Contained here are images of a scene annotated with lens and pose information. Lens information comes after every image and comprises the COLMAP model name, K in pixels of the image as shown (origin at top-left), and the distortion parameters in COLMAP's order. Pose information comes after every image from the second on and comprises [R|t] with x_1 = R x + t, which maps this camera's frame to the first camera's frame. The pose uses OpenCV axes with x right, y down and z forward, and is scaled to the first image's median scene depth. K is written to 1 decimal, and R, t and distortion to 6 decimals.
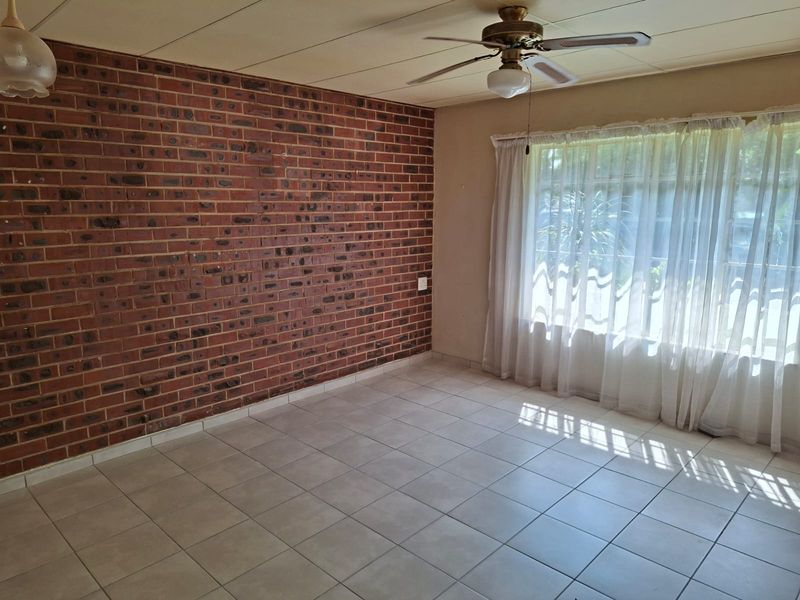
lens RADIAL K [[548.3, 0, 398.4], [0, 548.3, 295.1], [0, 0, 1]] dist [0.142248, -0.143348]
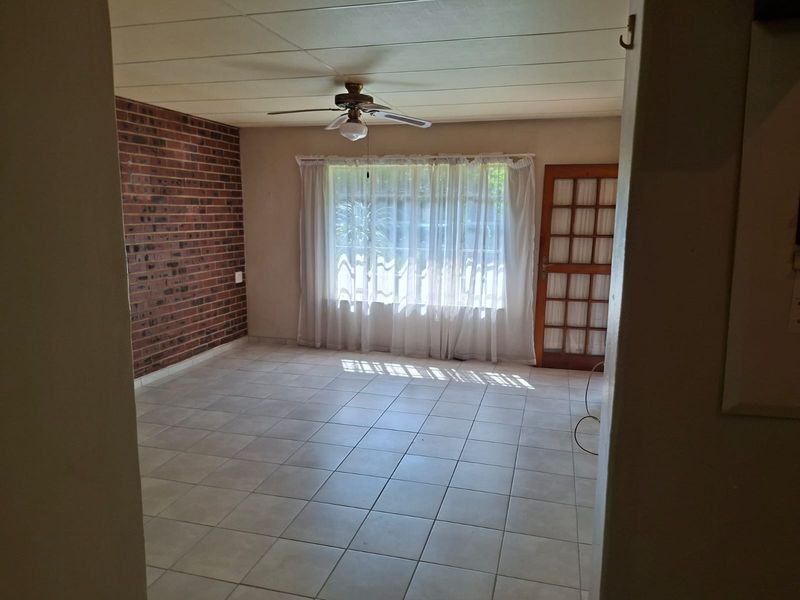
lens RADIAL K [[566.5, 0, 395.7], [0, 566.5, 291.0], [0, 0, 1]] dist [0.129190, -0.190053]
pose [[0.881799, -0.056575, 0.468219, -0.272443], [0.068466, 0.997618, -0.008400, 0.048725], [-0.466629, 0.039464, 0.883572, -0.252292]]
